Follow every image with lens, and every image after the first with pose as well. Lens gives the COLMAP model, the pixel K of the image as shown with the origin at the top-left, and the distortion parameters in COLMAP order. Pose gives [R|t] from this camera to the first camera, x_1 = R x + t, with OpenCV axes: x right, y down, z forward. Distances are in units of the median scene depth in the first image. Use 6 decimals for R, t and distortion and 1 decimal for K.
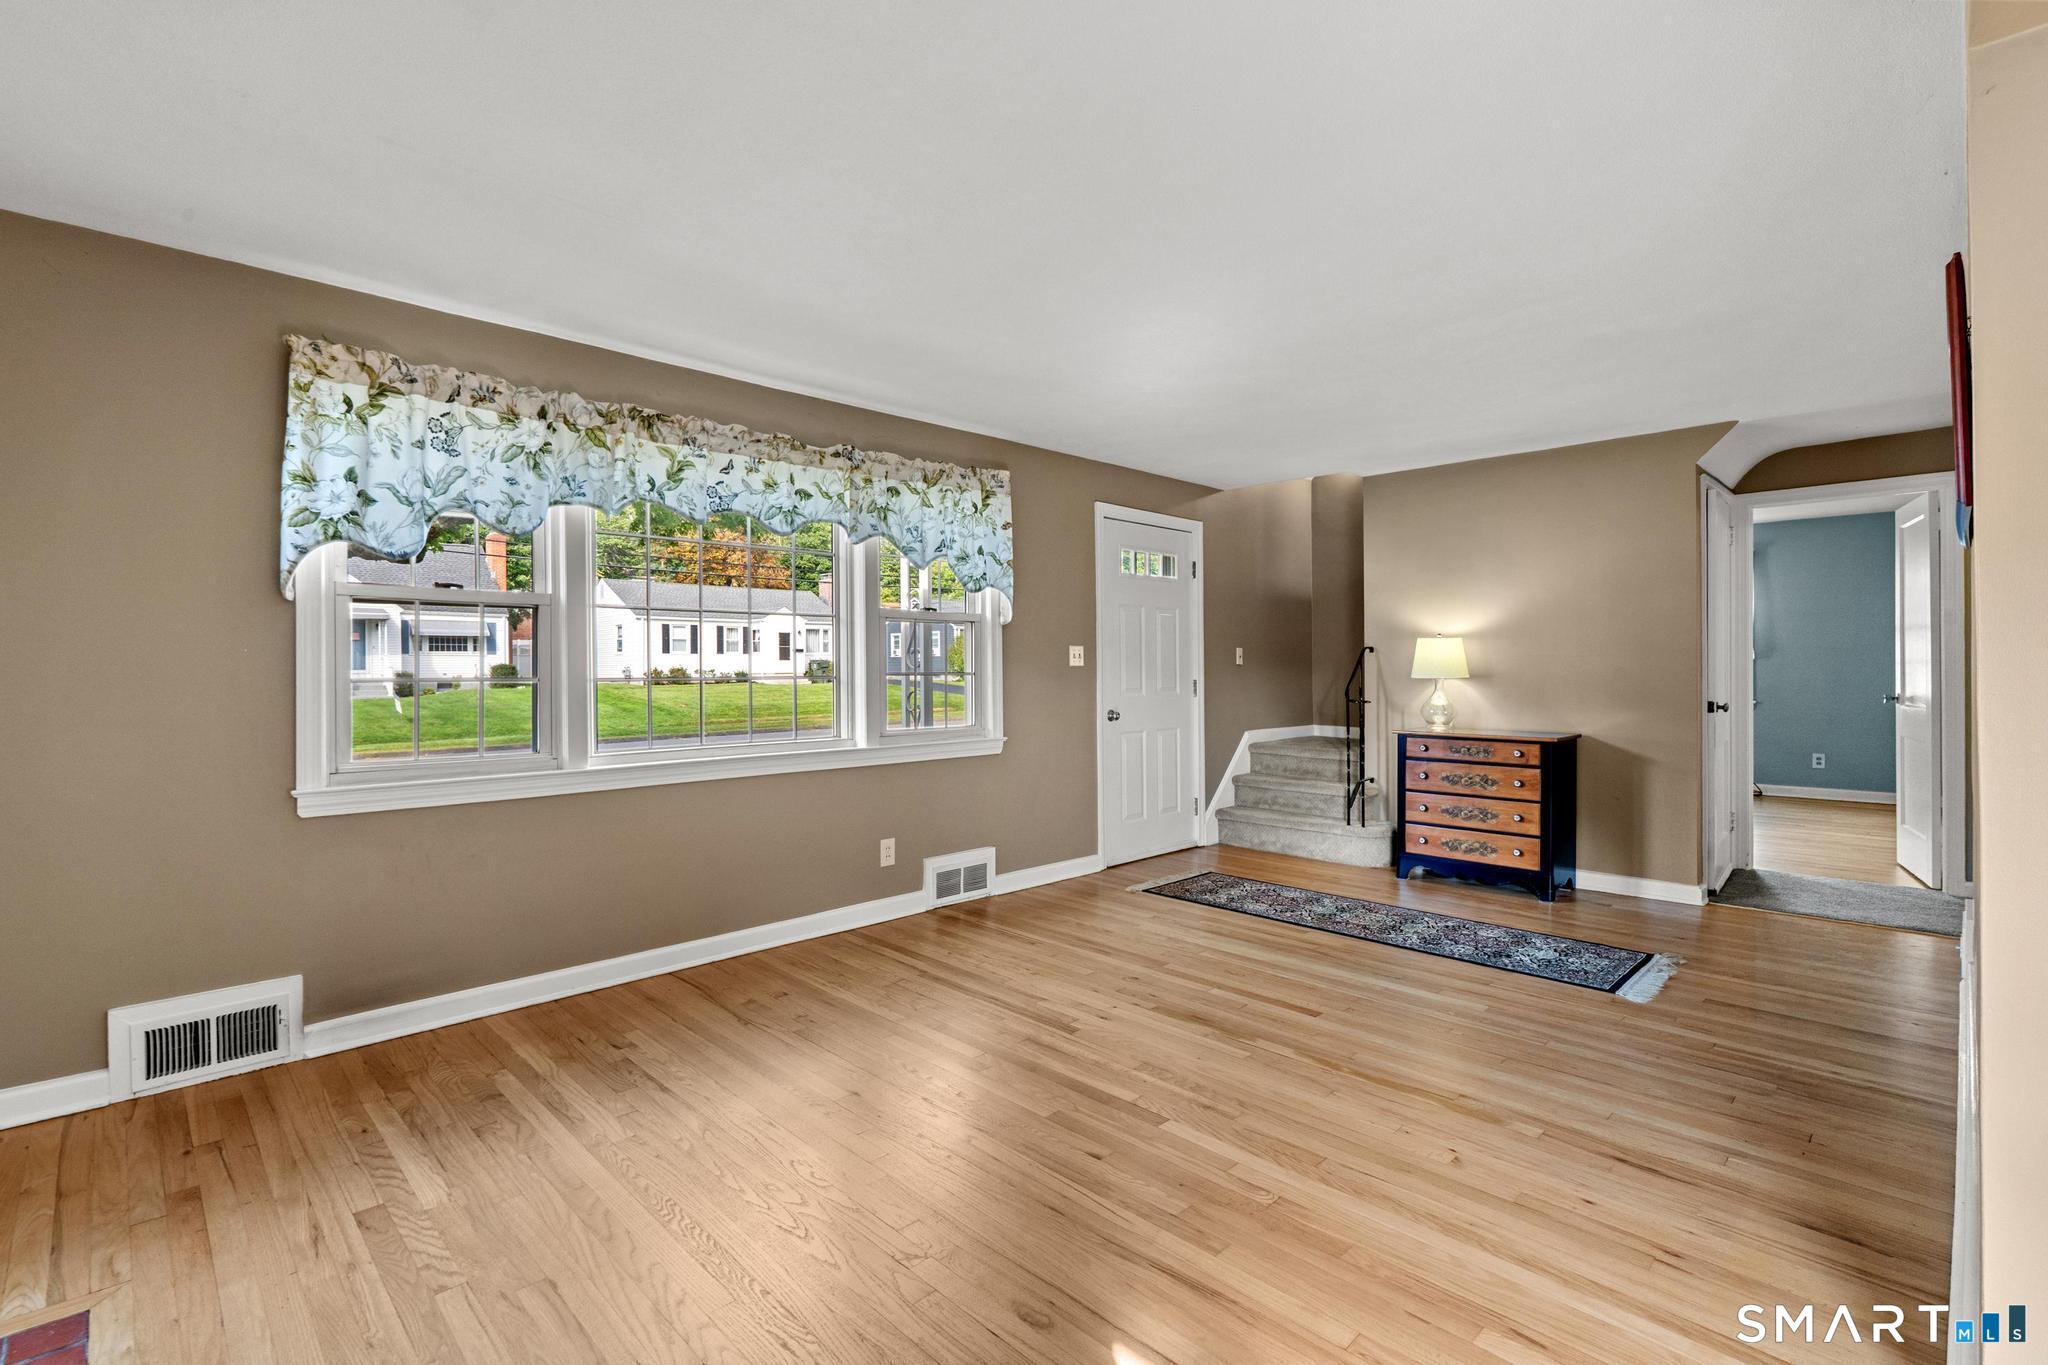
lens RADIAL K [[933.6, 0, 1006.0], [0, 933.6, 670.2], [0, 0, 1]] dist [-0.004816, 0.001107]
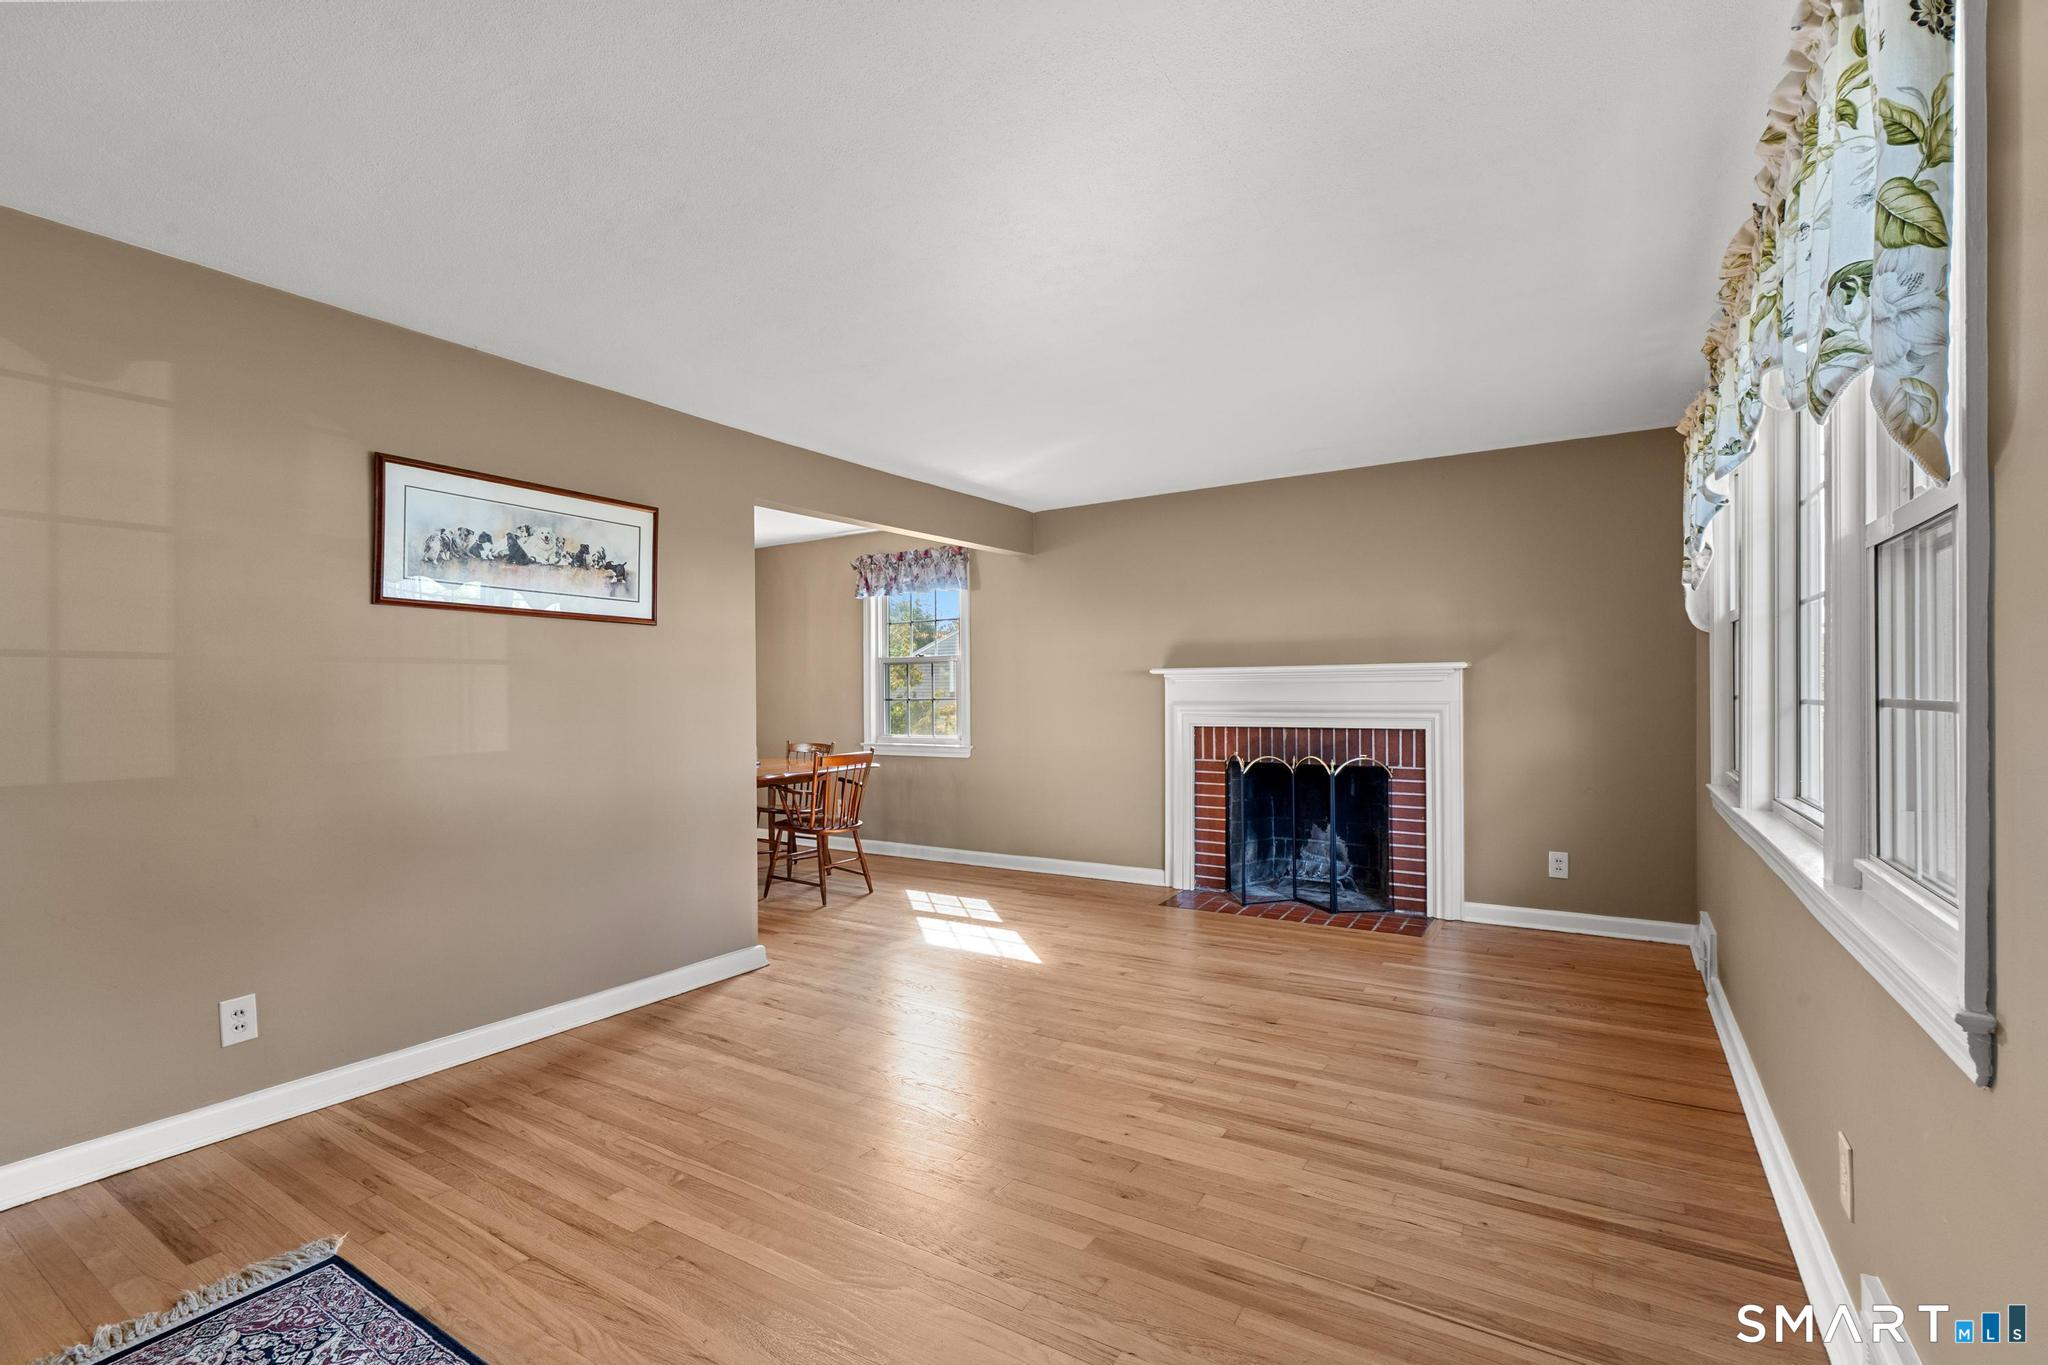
lens RADIAL K [[915.2, 0, 1015.4], [0, 915.2, 692.7], [0, 0, 1]] dist [-0.001906, 0.000059]
pose [[-0.971757, 0.012349, -0.235662, 0.380831], [0.012868, 0.999917, -0.000667, -0.004185], [0.235634, -0.003680, -0.971835, 1.718745]]
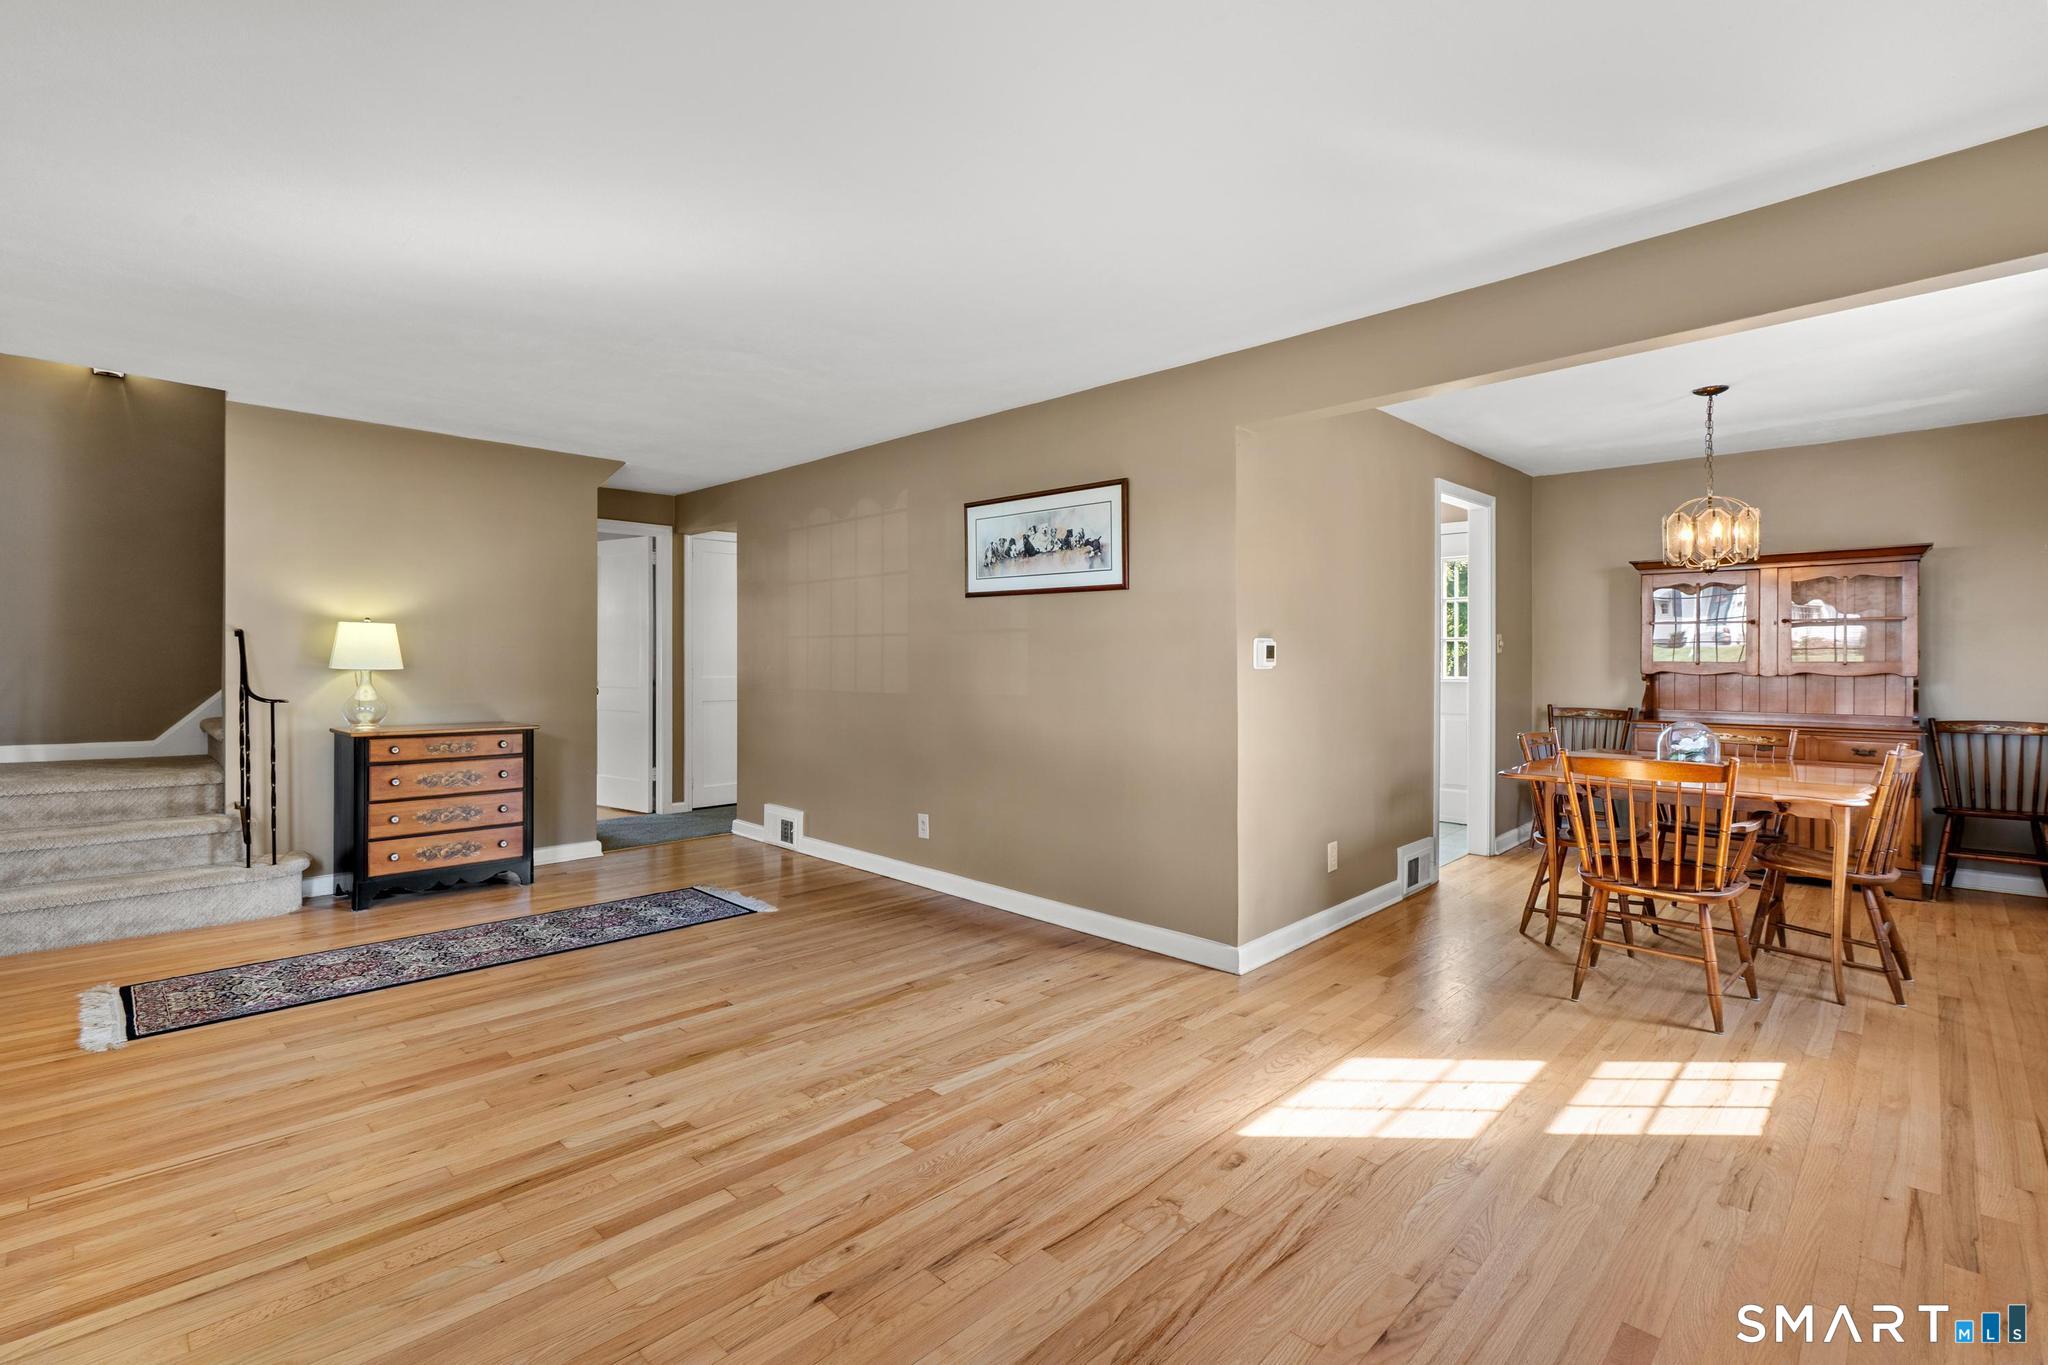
lens RADIAL K [[933.6, 0, 1006.0], [0, 933.6, 670.2], [0, 0, 1]] dist [-0.004816, 0.001107]
pose [[-0.023986, -0.007189, 0.999686, -0.658696], [-0.003814, 0.999968, 0.007099, 0.003213], [-0.999705, -0.003643, -0.024013, 0.711195]]
